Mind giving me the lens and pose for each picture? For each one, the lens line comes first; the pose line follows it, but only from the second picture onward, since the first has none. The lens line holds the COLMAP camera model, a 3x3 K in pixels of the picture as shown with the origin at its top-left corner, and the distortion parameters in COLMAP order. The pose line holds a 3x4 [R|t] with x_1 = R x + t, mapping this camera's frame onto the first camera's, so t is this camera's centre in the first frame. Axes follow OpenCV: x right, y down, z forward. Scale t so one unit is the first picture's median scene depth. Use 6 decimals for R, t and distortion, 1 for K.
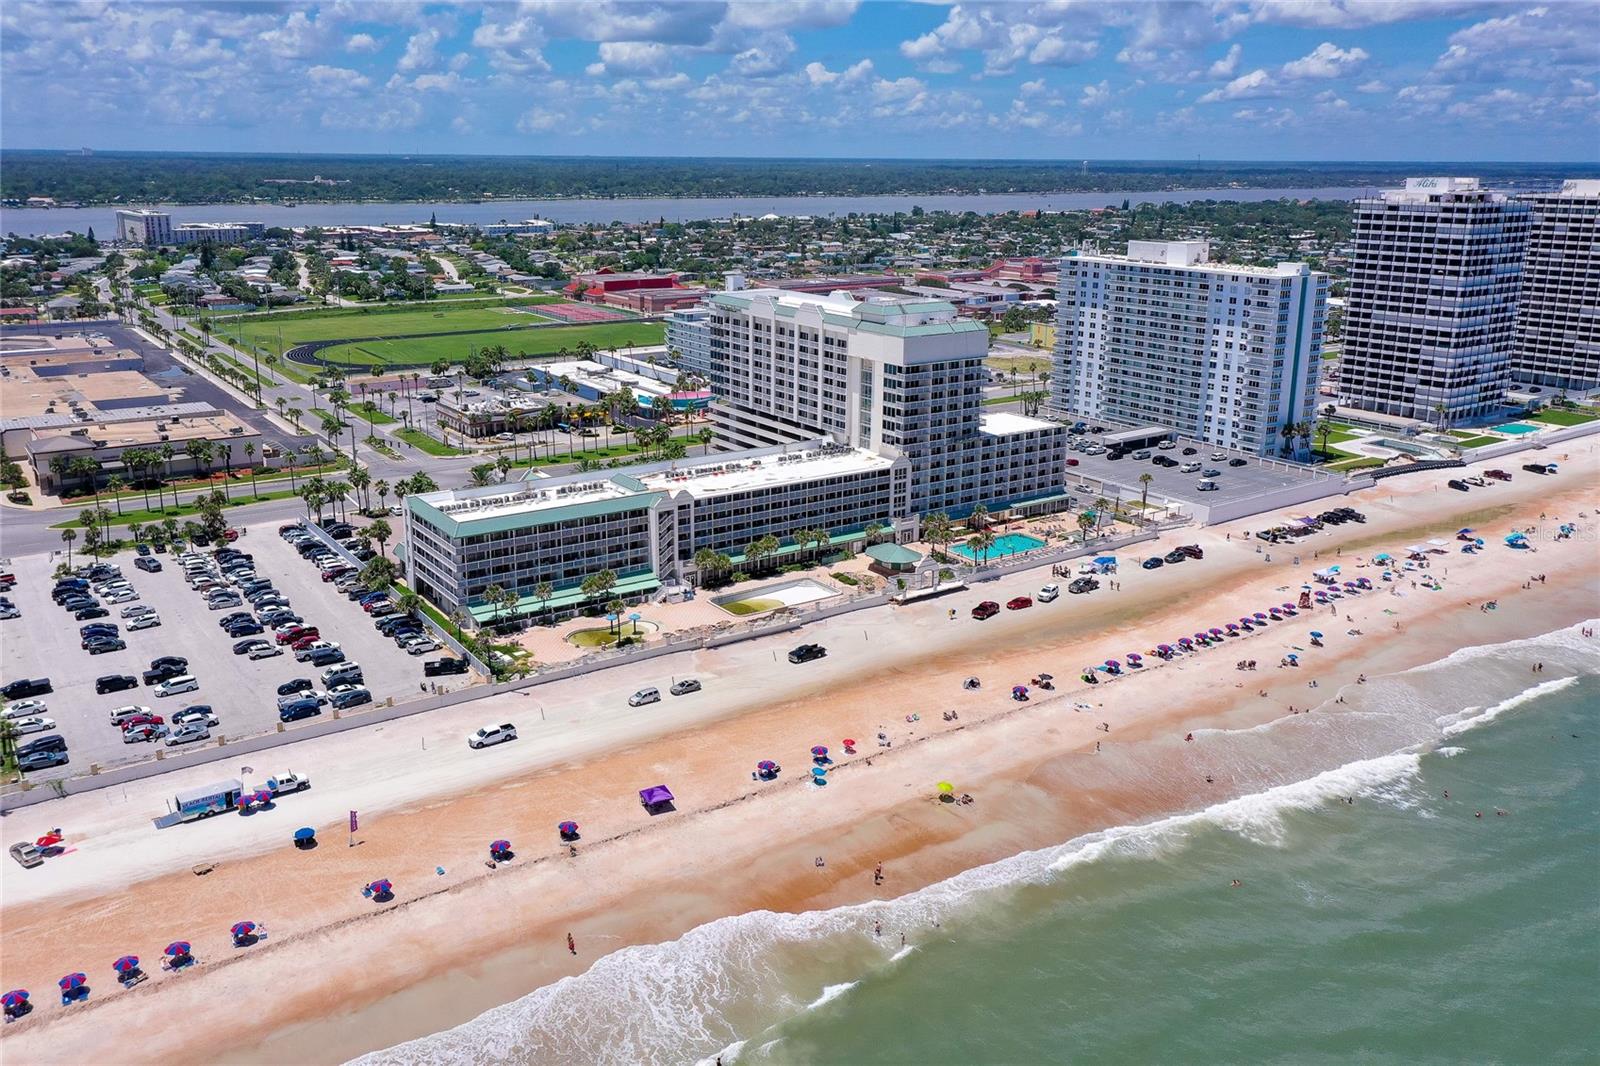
lens RADIAL K [[1276.3, 0, 771.6], [0, 1276.3, 460.1], [0, 0, 1]] dist [0.009661, 0.003337]
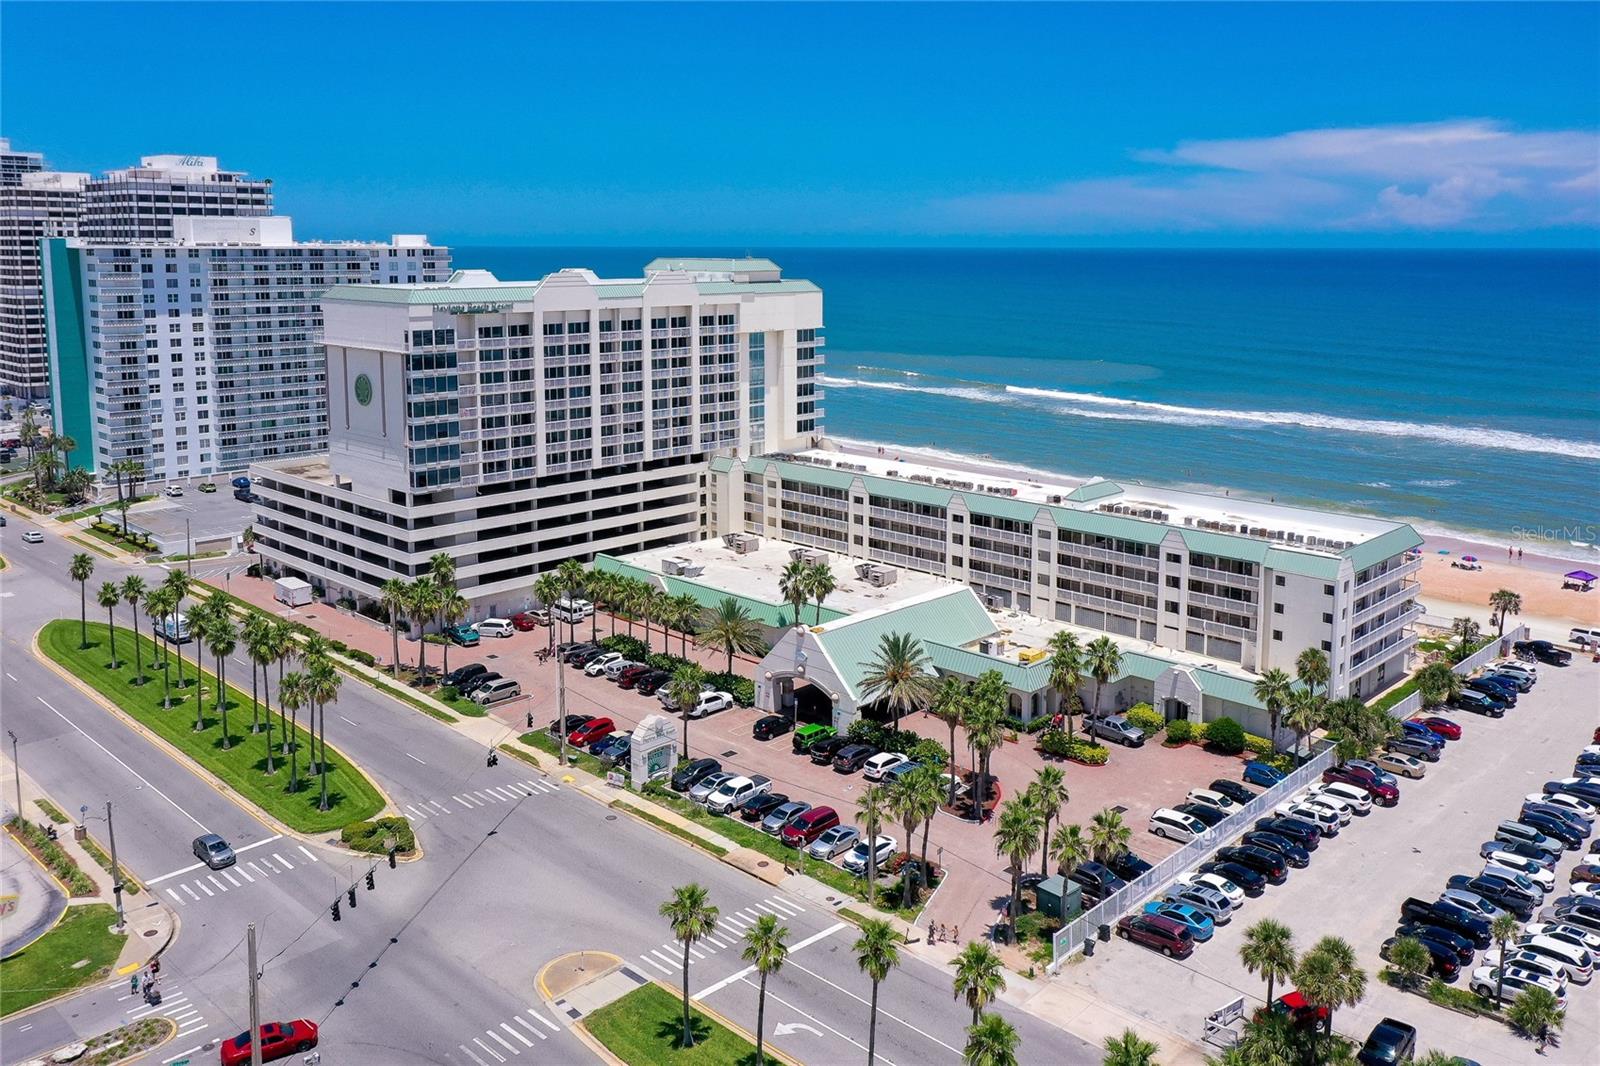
lens RADIAL K [[1343.0, 0, 776.9], [0, 1343.0, 394.3], [0, 0, 1]] dist [0.004243, 0.002967]
pose [[-0.195788, -0.117223, 0.973615, -0.616653], [0.222619, 0.961596, 0.160543, -0.149344], [-0.955043, 0.248178, -0.162173, 0.999162]]
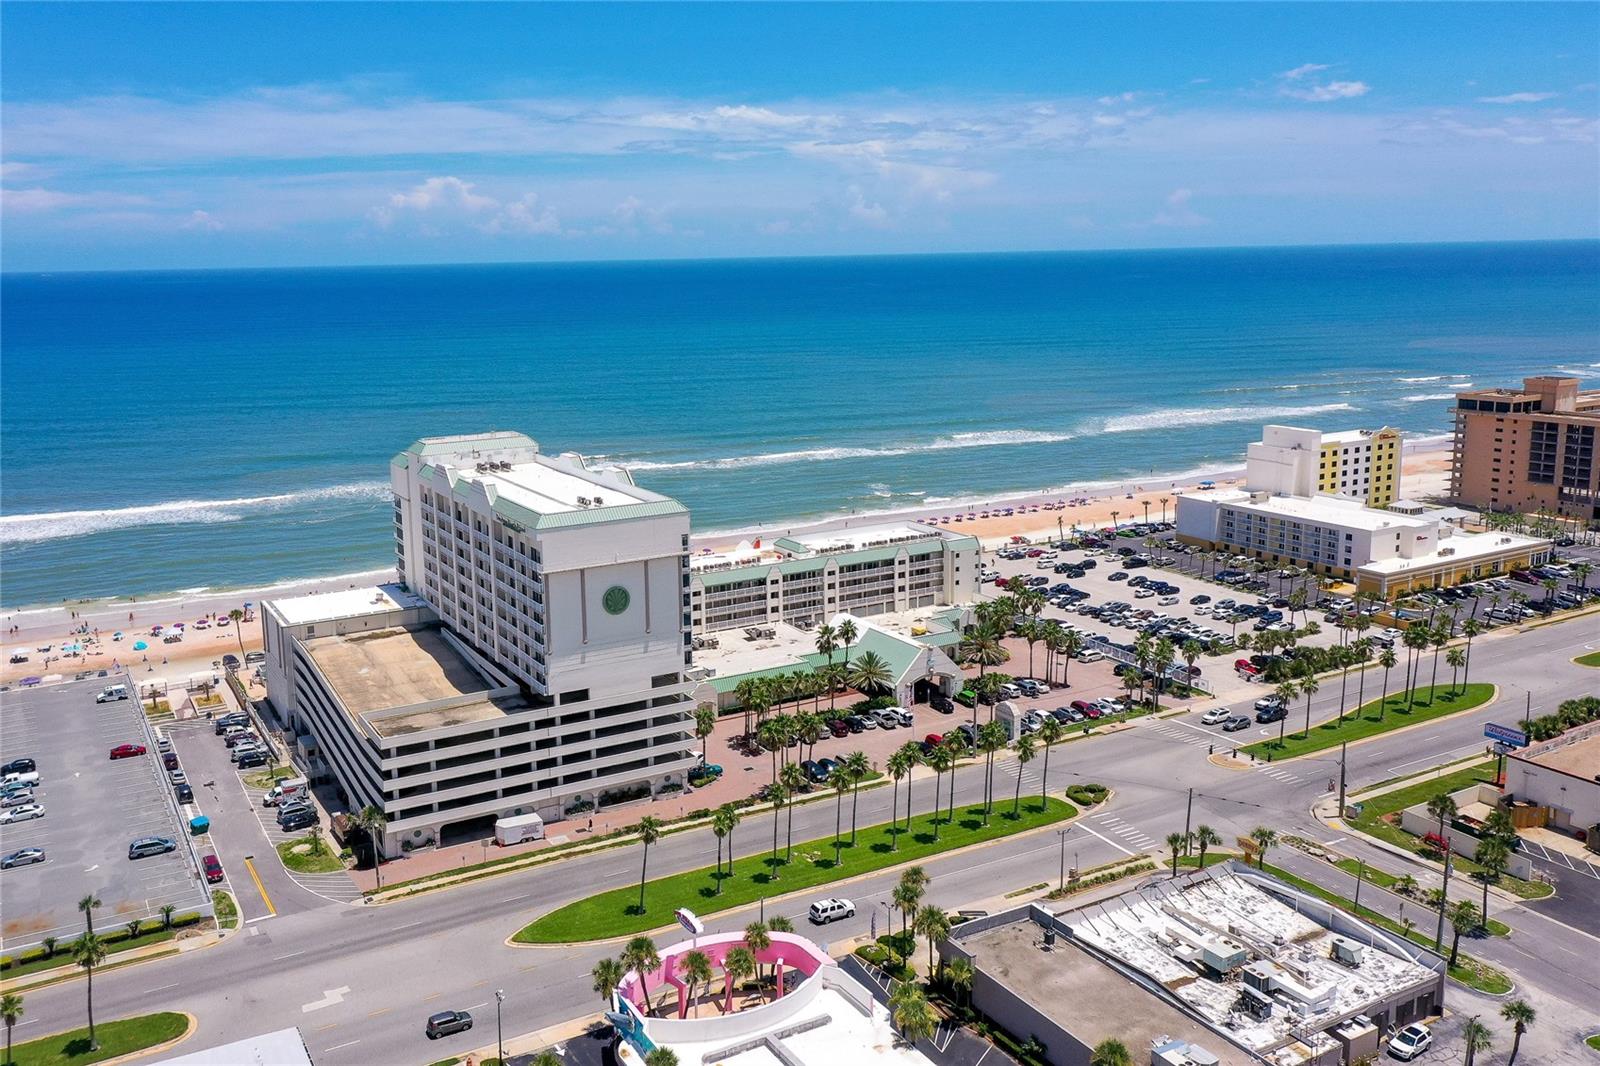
lens RADIAL K [[1317.2, 0, 692.4], [0, 1317.2, 538.2], [0, 0, 1]] dist [-0.058499, 0.149129]
pose [[-0.994165, -0.007187, 0.107630, -0.123058], [0.039965, 0.902232, 0.429396, -0.384021], [-0.100194, 0.431192, -0.896680, 1.604050]]
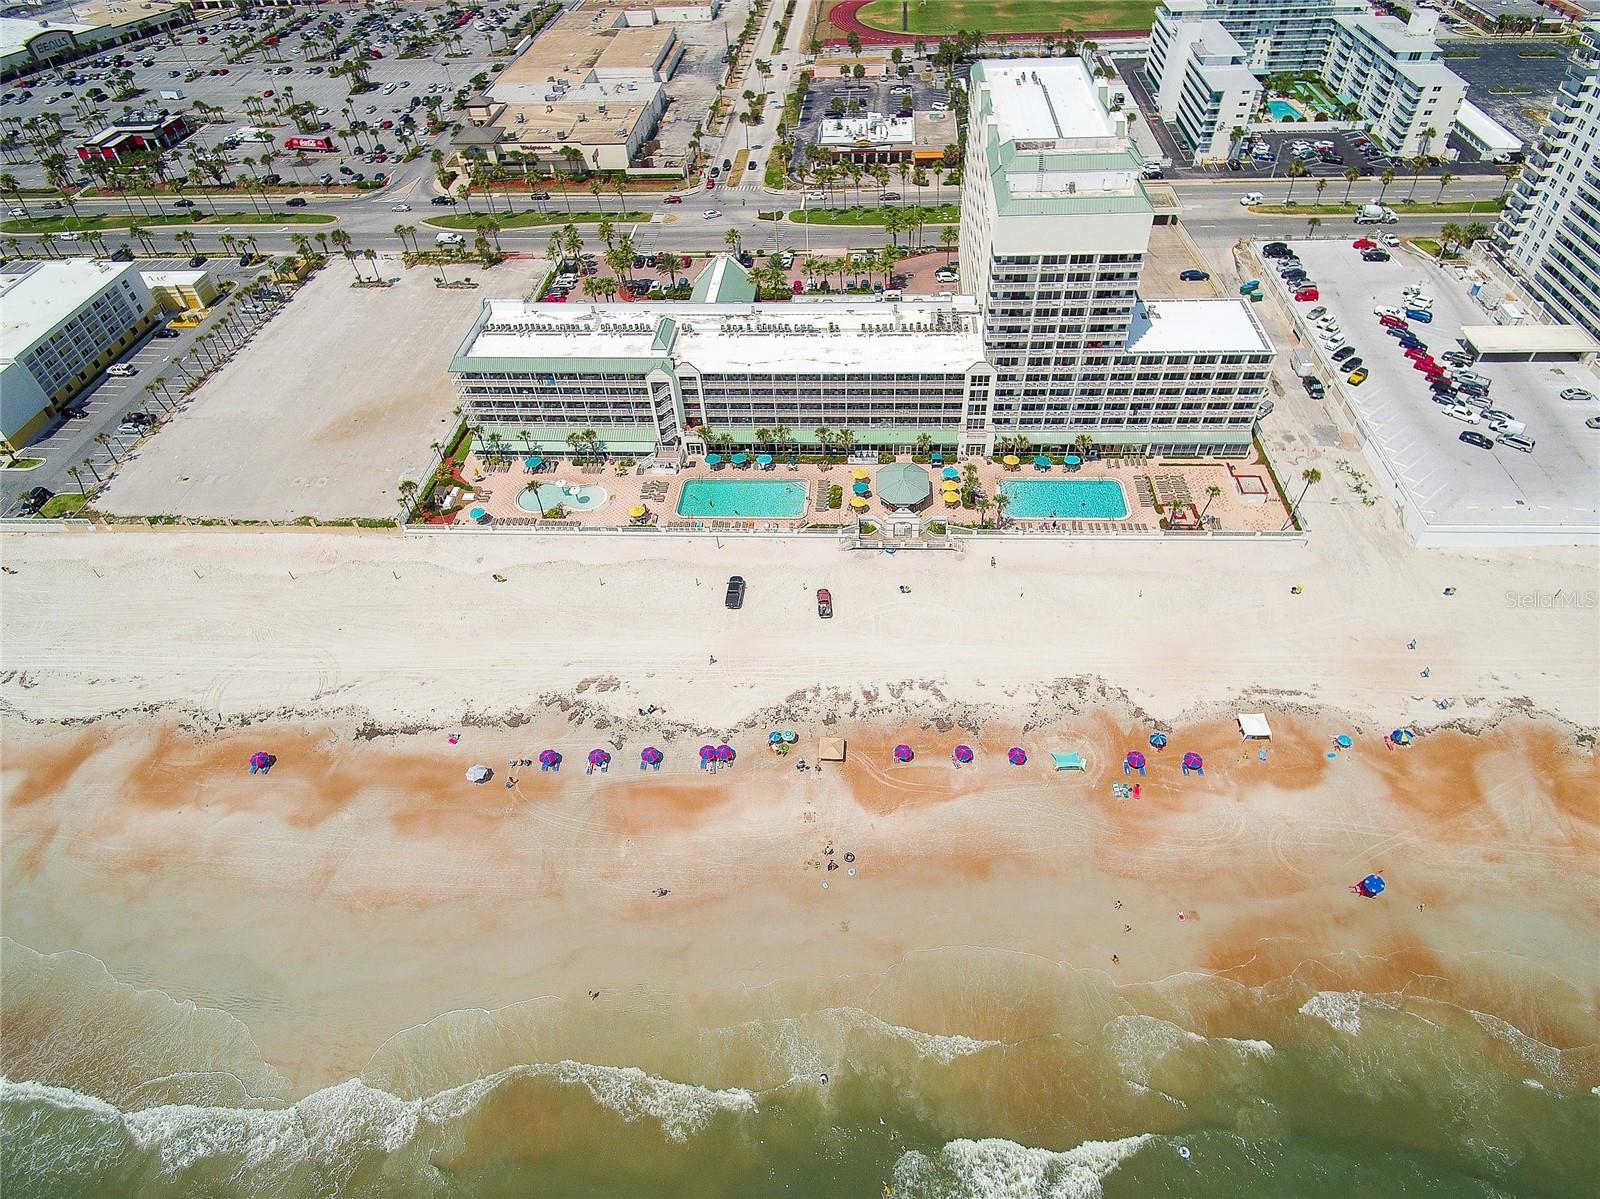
lens RADIAL K [[911.2, 0, 811.4], [0, 911.2, 607.4], [0, 0, 1]] dist [0.048228, -0.037606]
pose [[0.792290, 0.403827, -0.457384, 0.302716], [-0.098472, 0.824435, 0.557323, -0.166554], [0.602146, -0.396522, 0.692958, 0.390577]]
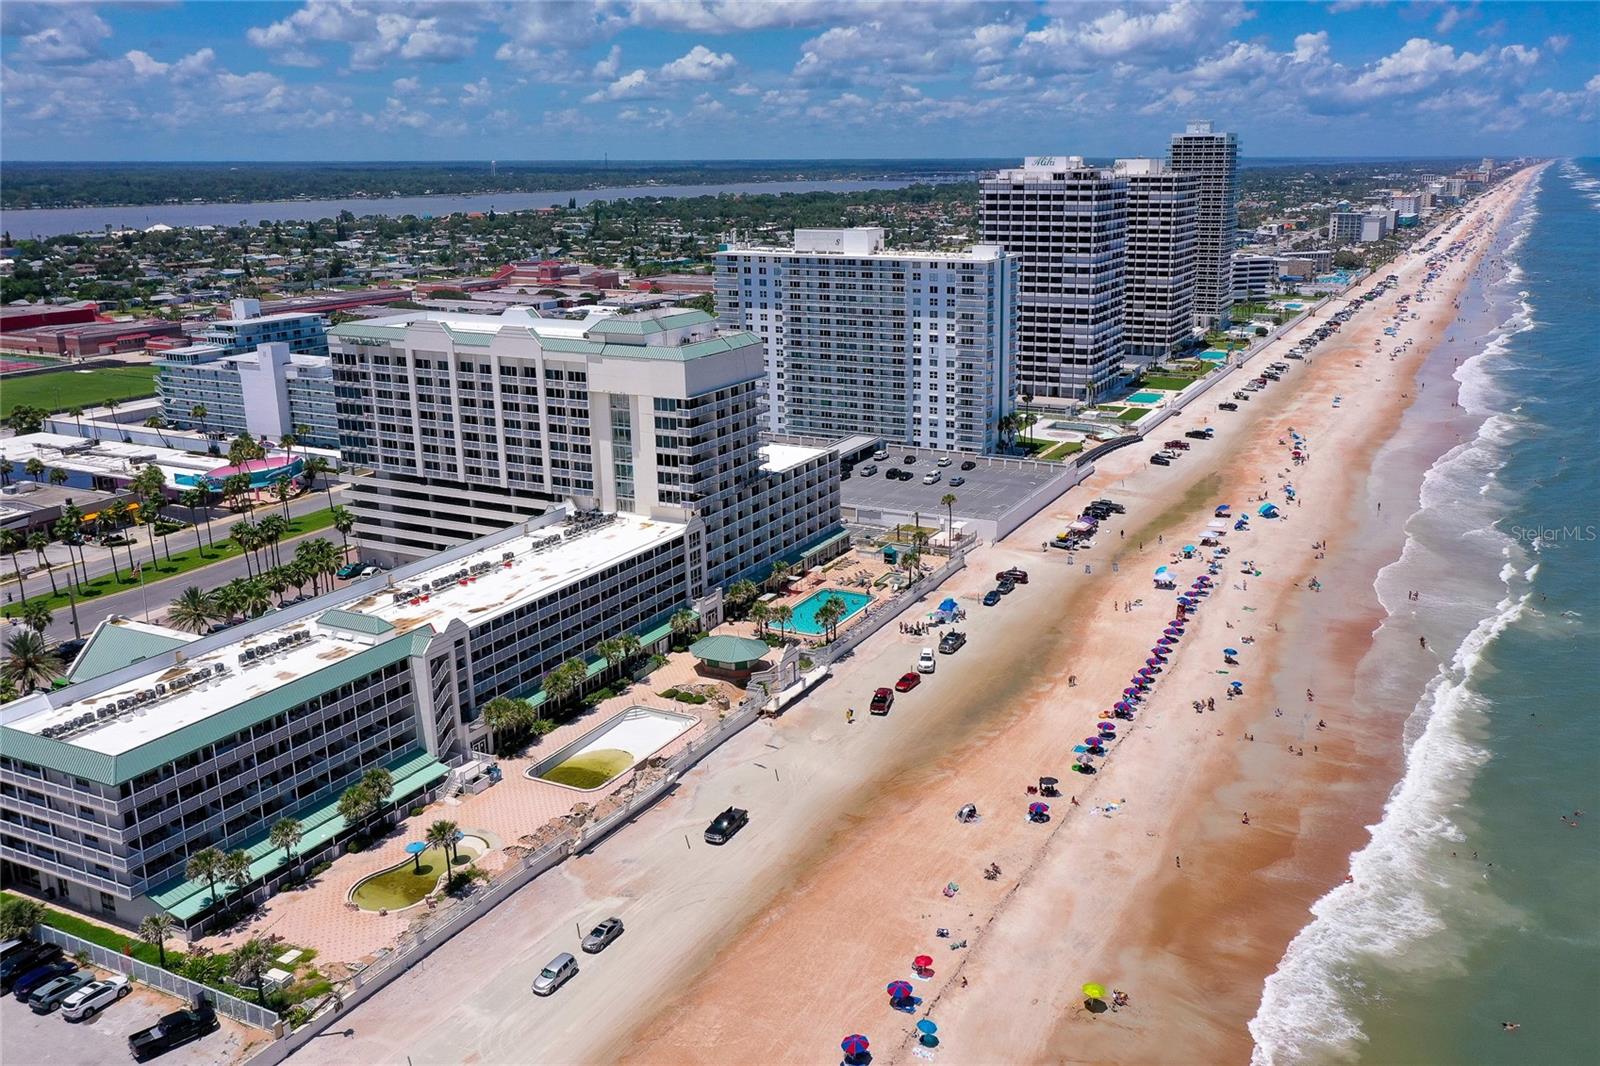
lens RADIAL K [[1306.7, 0, 882.3], [0, 1306.7, 467.2], [0, 0, 1]] dist [0.010635, 0.011420]
pose [[0.864238, -0.126512, 0.486916, -0.152360], [0.126753, 0.991398, 0.032611, -0.037328], [-0.486853, 0.033535, 0.872840, 0.227101]]
